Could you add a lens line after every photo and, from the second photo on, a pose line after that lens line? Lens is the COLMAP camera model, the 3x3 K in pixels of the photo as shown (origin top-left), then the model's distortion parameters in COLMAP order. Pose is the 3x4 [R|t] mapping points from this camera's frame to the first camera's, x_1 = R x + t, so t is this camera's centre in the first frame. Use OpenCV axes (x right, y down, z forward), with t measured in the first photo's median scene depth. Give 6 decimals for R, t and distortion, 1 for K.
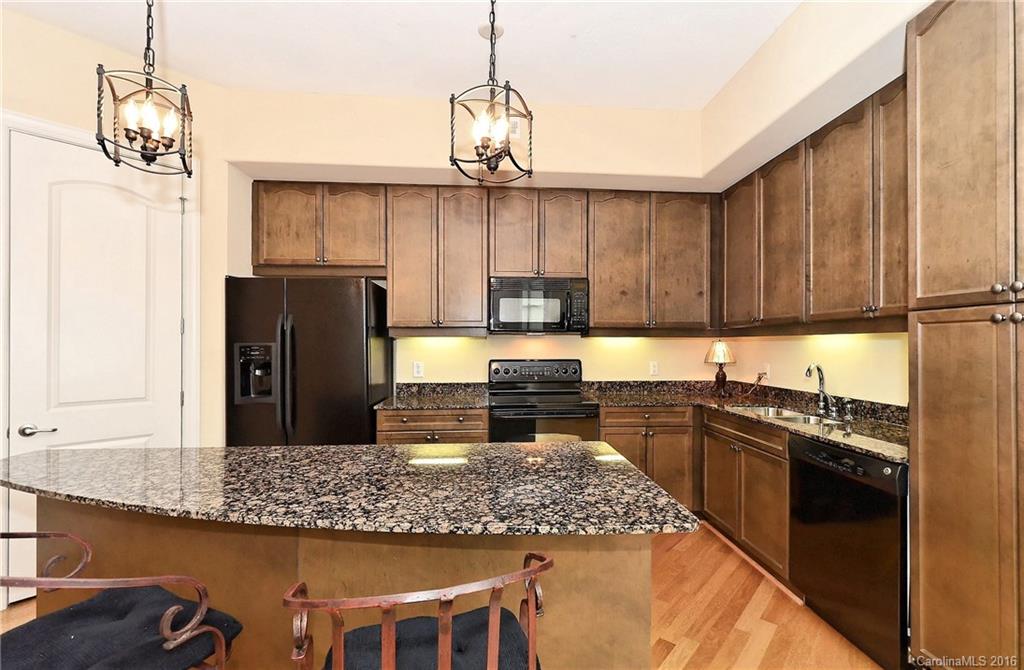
lens RADIAL K [[452.1, 0, 513.8], [0, 452.1, 341.7], [0, 0, 1]] dist [0.002648, -0.000167]
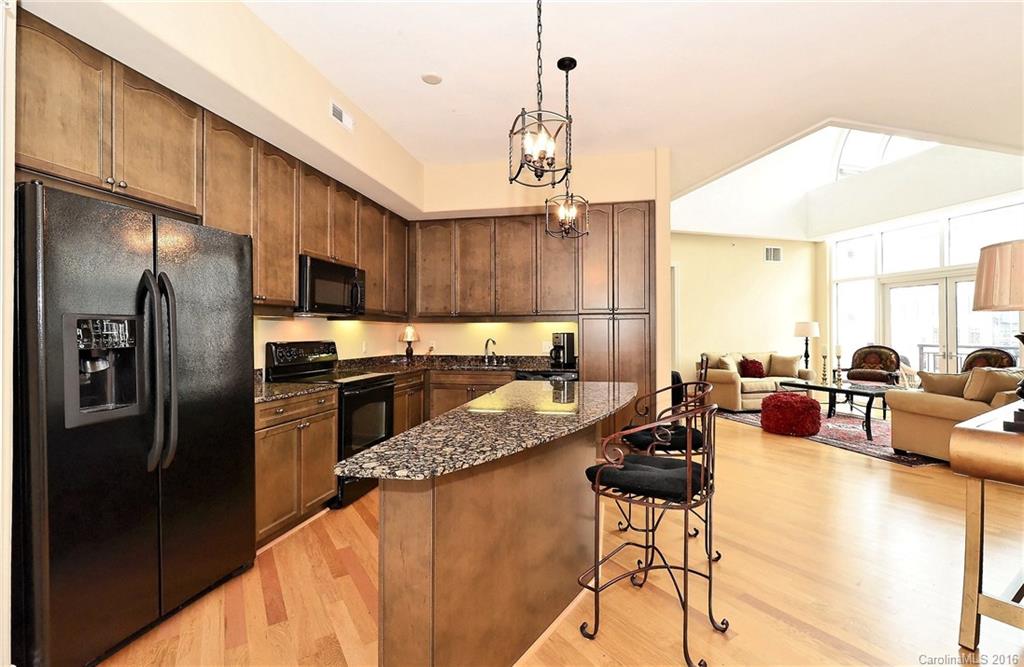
lens RADIAL K [[452.1, 0, 519.6], [0, 452.1, 329.1], [0, 0, 1]] dist [0.002648, -0.000167]
pose [[0.272431, 0.009919, 0.962124, -0.857769], [-0.004723, 0.999949, -0.008972, 0.020739], [-0.962164, -0.002099, 0.272464, 0.298830]]
